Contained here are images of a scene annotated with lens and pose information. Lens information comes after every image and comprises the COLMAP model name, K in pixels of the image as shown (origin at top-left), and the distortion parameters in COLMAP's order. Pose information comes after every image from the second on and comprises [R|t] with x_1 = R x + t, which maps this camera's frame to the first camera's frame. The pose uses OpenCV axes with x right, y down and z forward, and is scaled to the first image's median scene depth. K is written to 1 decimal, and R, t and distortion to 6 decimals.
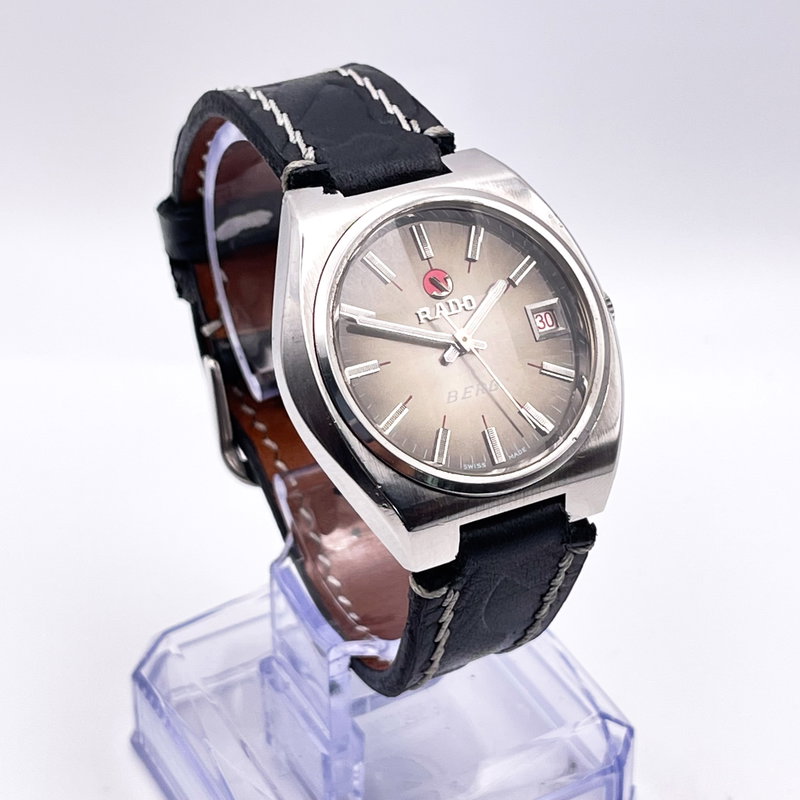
lens RADIAL K [[2303.4, 0, 399.3], [0, 2303.4, 400.2], [0, 0, 1]] dist [-0.135079, 0.000000]
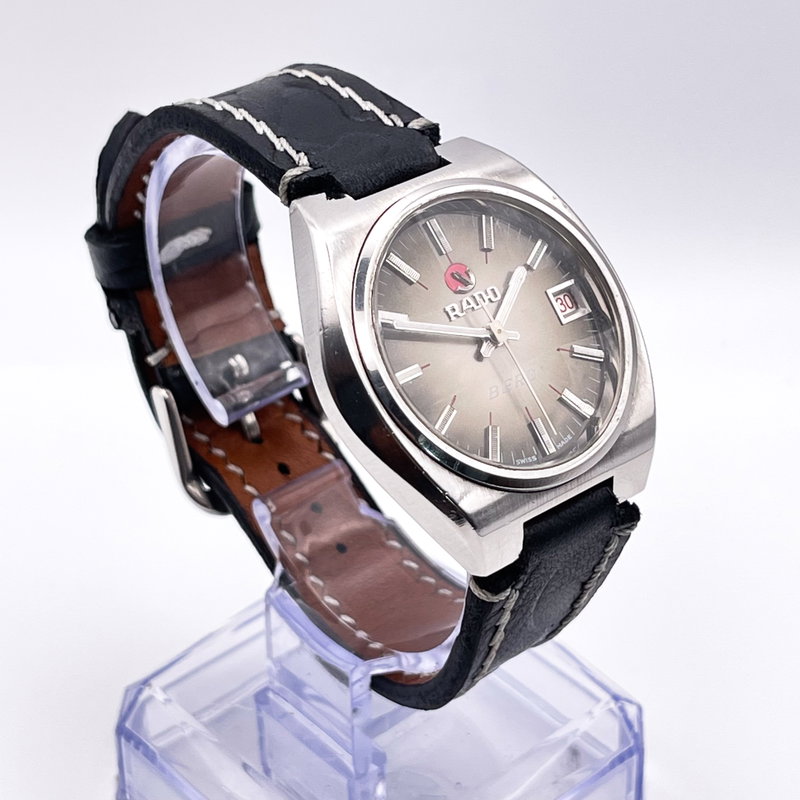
lens RADIAL K [[2303.4, 0, 400.7], [0, 2303.4, 398.9], [0, 0, 1]] dist [-0.135079, 0.000000]
pose [[0.975434, -0.123734, 0.182260, -0.182457], [0.123999, 0.992232, 0.009984, -0.012519], [-0.182080, 0.012862, 0.983200, 0.050810]]
